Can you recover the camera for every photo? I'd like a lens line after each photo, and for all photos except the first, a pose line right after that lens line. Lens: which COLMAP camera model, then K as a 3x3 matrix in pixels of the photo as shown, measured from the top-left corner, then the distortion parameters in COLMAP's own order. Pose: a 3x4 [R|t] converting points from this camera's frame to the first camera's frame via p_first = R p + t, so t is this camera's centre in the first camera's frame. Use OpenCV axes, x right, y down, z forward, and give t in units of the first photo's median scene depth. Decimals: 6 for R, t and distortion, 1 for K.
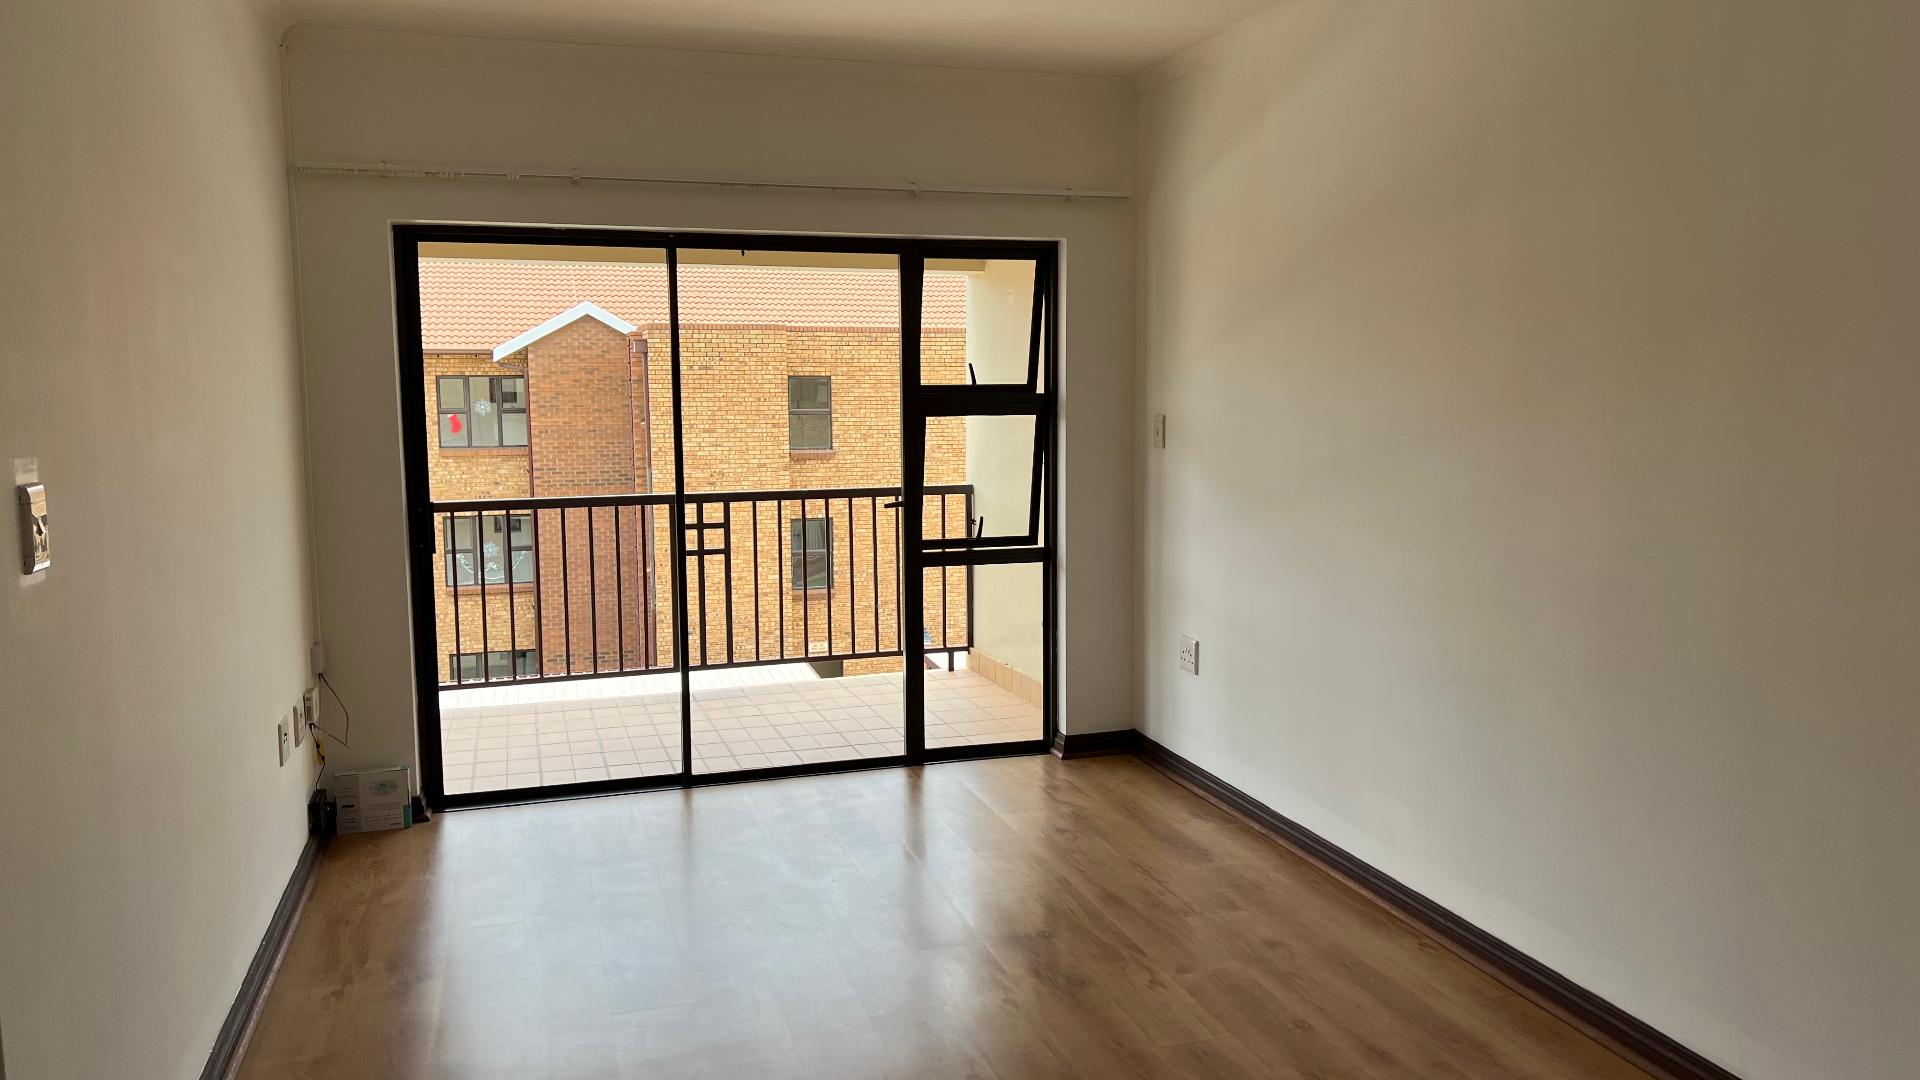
lens RADIAL K [[1437.0, 0, 971.8], [0, 1437.0, 526.0], [0, 0, 1]] dist [0.068878, -0.078654]
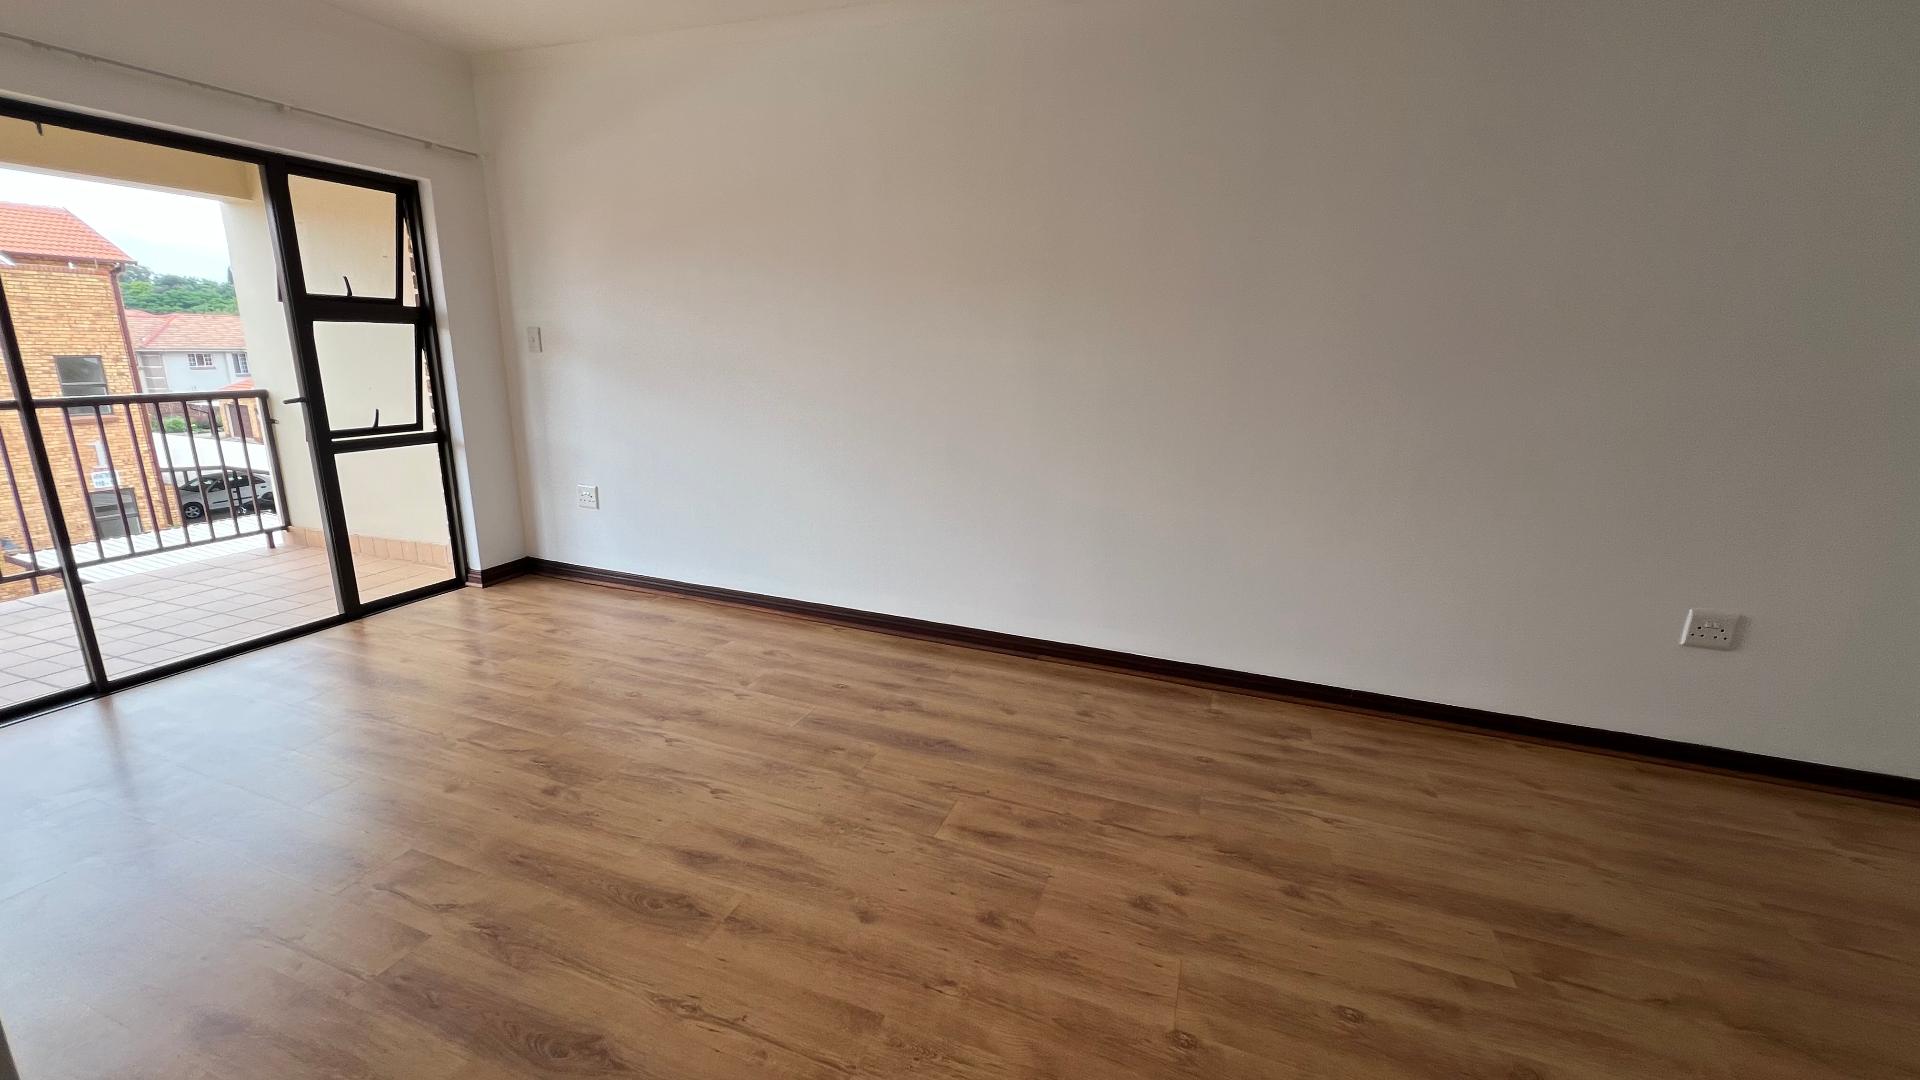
lens RADIAL K [[773.1, 0, 957.8], [0, 773.1, 537.6], [0, 0, 1]] dist [0.000968, -0.000532]
pose [[0.614554, -0.171208, 0.770072, -0.220625], [0.051879, 0.982823, 0.177106, 0.010094], [-0.787167, -0.068891, 0.612881, 0.210448]]
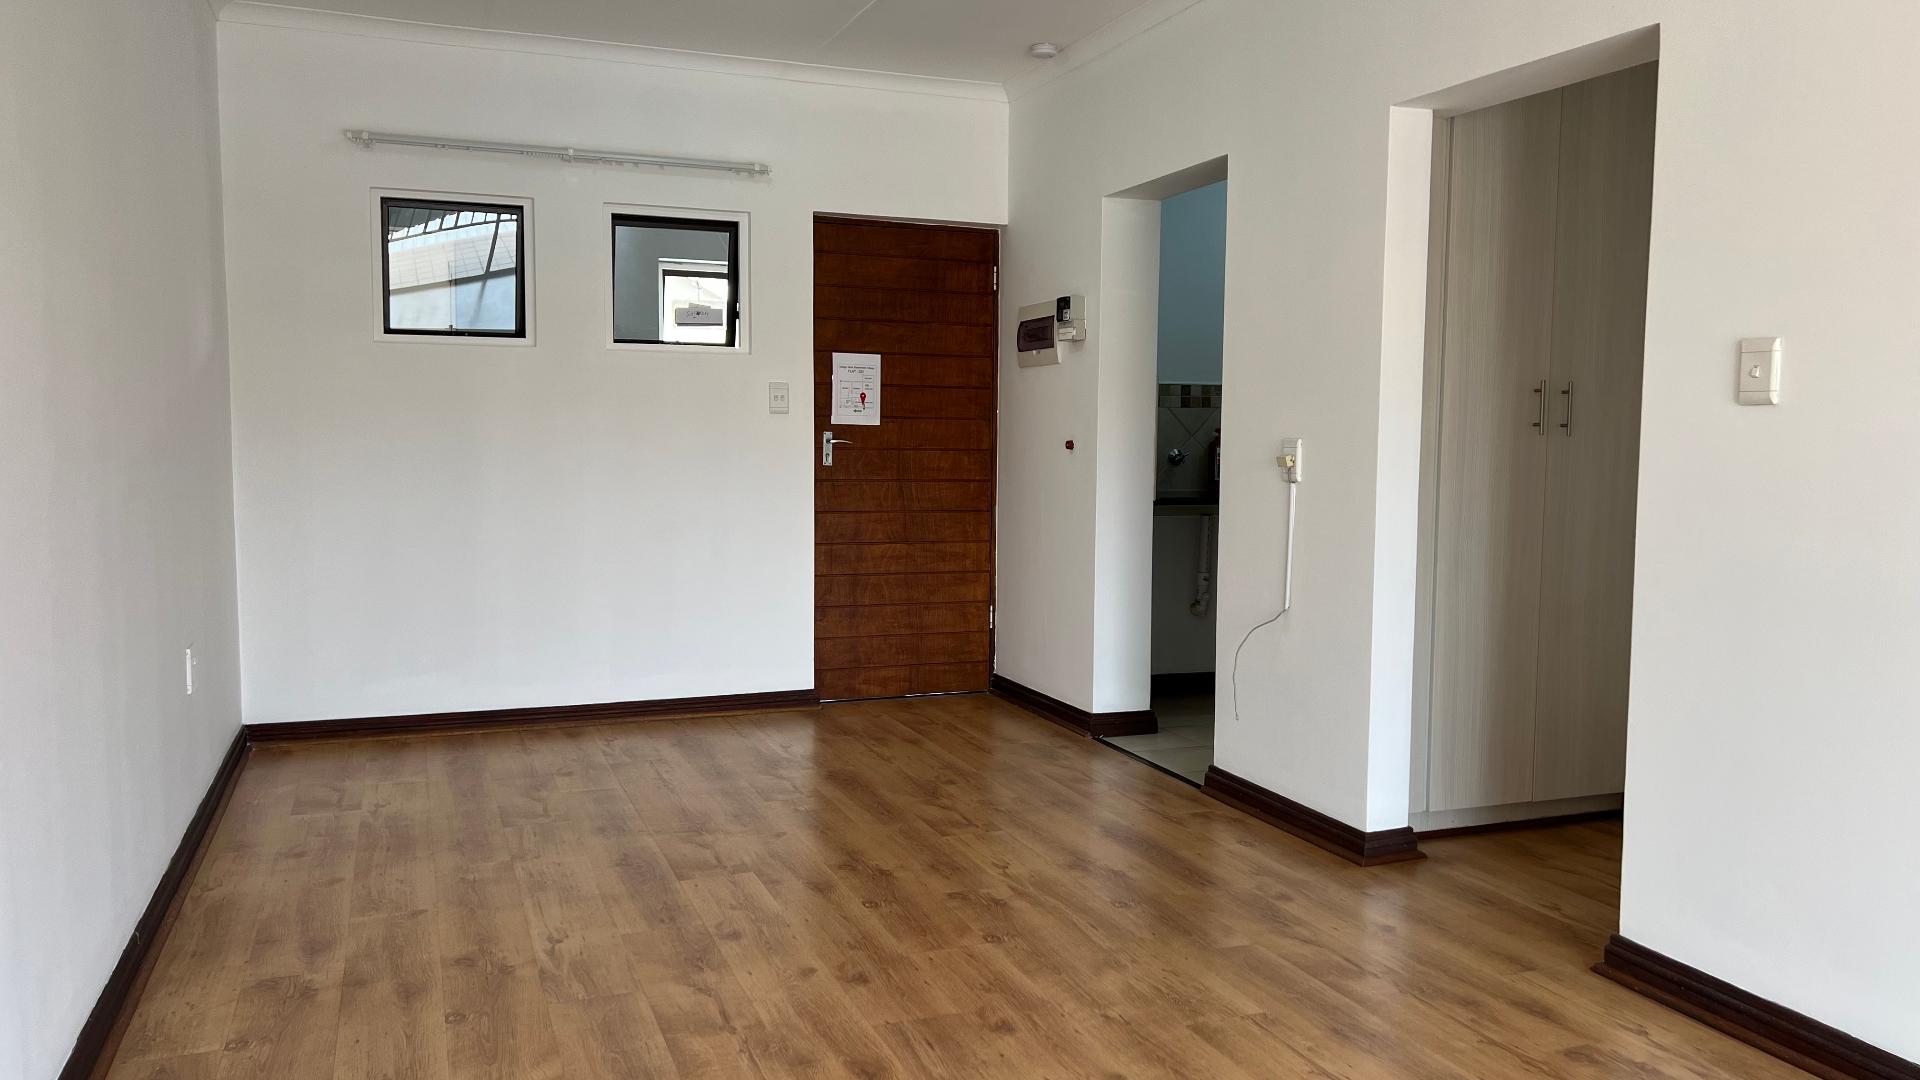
lens RADIAL K [[1437.0, 0, 975.9], [0, 1437.0, 539.5], [0, 0, 1]] dist [0.068878, -0.078654]
pose [[-0.997405, 0.000793, -0.071985, 0.065695], [-0.012284, 0.983399, 0.181038, -0.030234], [0.070934, 0.181453, -0.980838, 0.868090]]
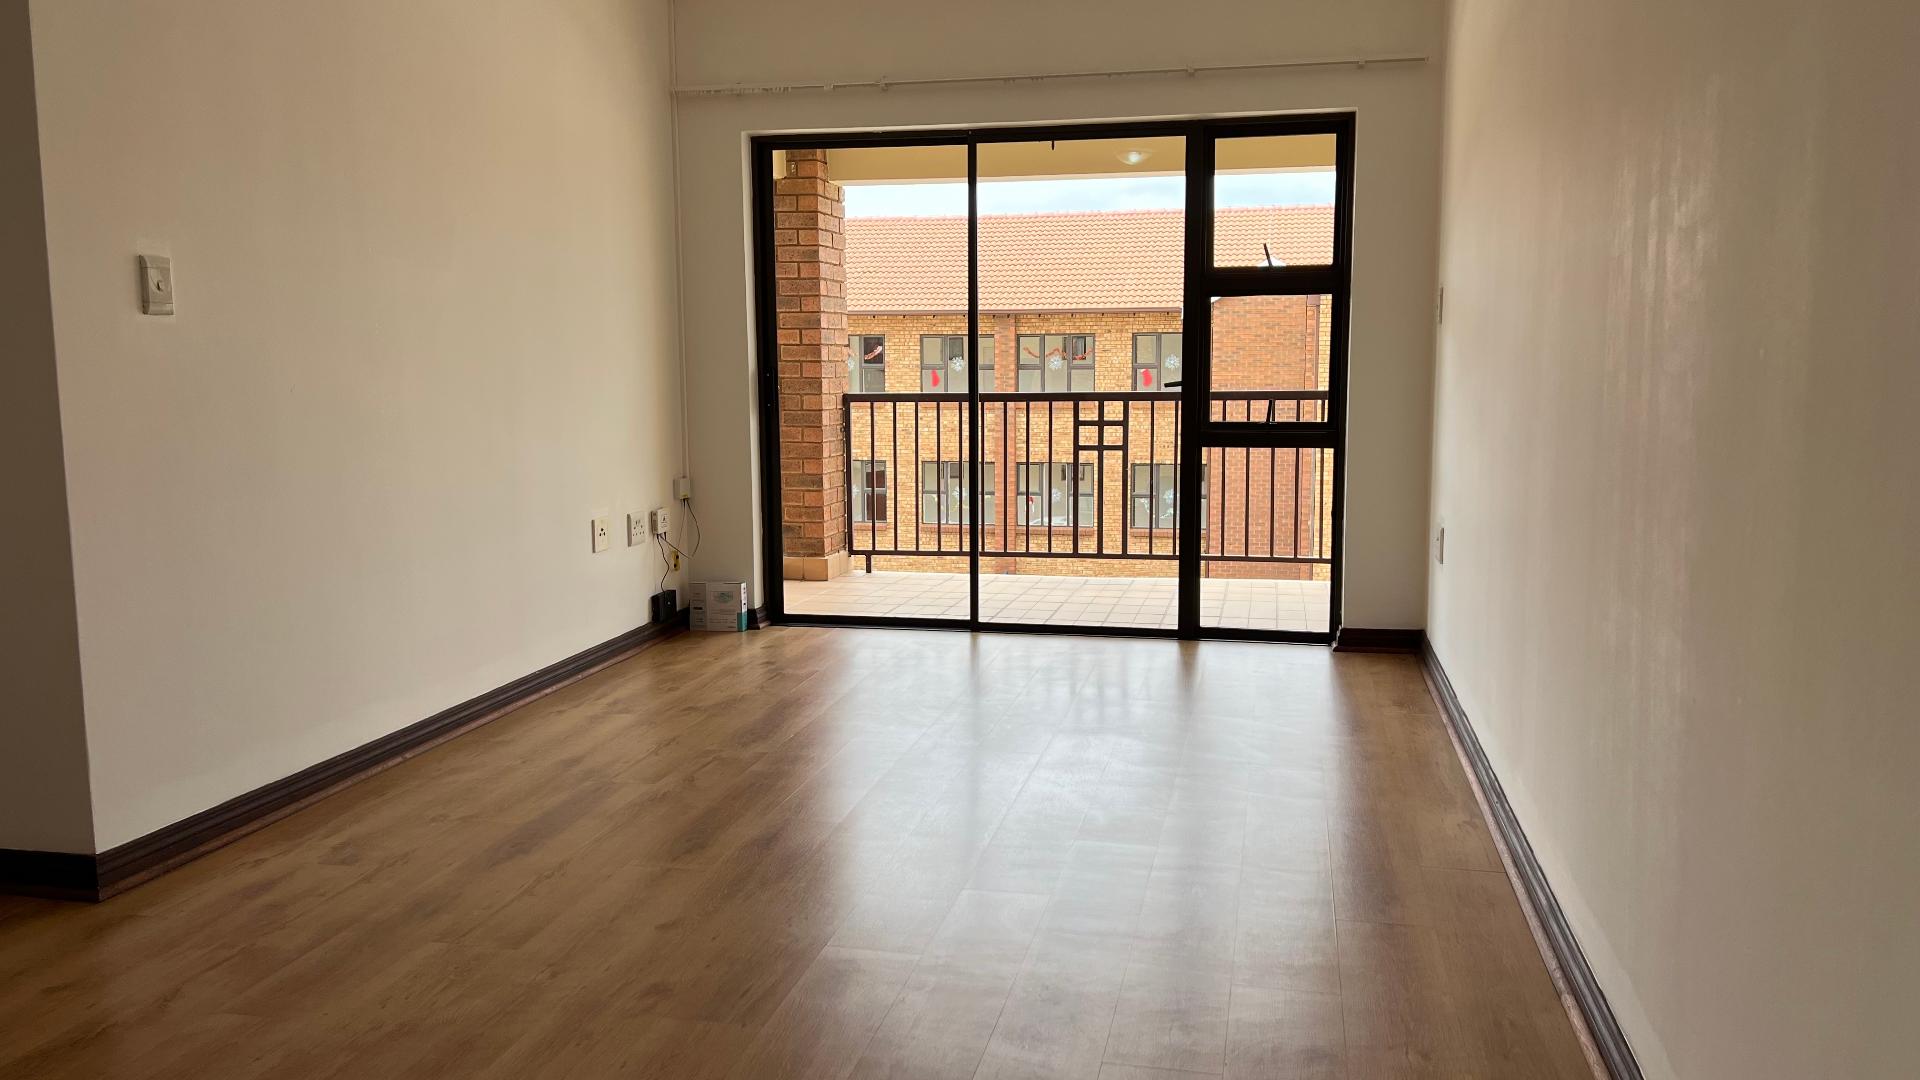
lens RADIAL K [[1437.0, 0, 977.3], [0, 1437.0, 530.0], [0, 0, 1]] dist [0.068878, -0.078654]
pose [[0.869732, 0.061417, -0.489688, 0.334709], [-0.051055, 0.998100, 0.034503, 0.061333], [0.490876, -0.005008, 0.871215, 0.031973]]
